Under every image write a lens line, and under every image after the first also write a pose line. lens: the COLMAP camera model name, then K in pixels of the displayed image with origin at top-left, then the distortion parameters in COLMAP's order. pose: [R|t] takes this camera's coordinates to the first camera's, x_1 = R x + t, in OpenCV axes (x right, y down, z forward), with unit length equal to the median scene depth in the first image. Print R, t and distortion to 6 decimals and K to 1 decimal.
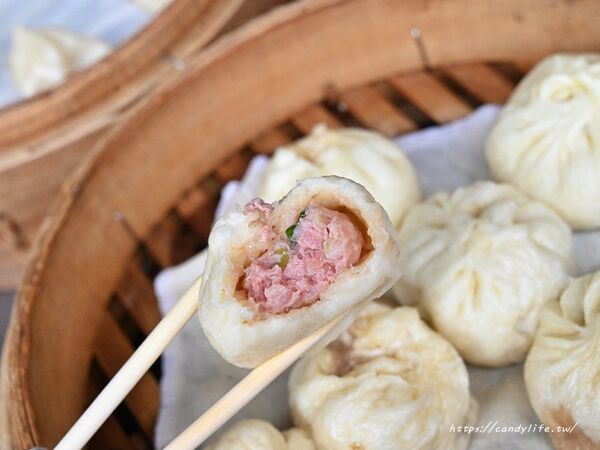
lens RADIAL K [[1196.8, 0, 300.0], [0, 1196.8, 225.0], [0, 0, 1]] dist [0.064227, -0.033717]
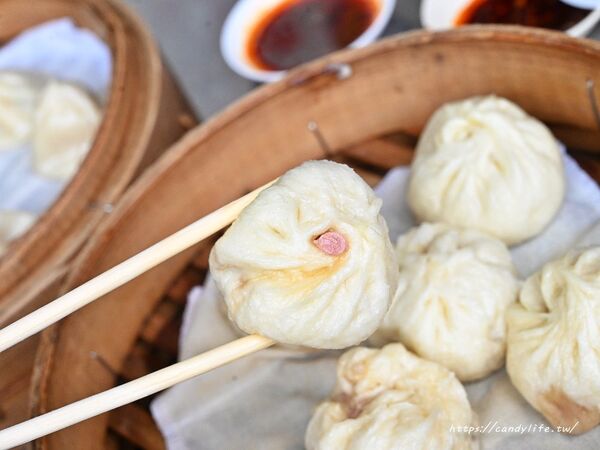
lens RADIAL K [[1196.8, 0, 300.0], [0, 1196.8, 225.0], [0, 0, 1]] dist [0.064227, -0.033717]
pose [[0.956863, -0.253691, 0.141612, -0.119173], [0.271158, 0.954810, -0.121704, 0.074389], [-0.104337, 0.154853, 0.982412, -0.091809]]
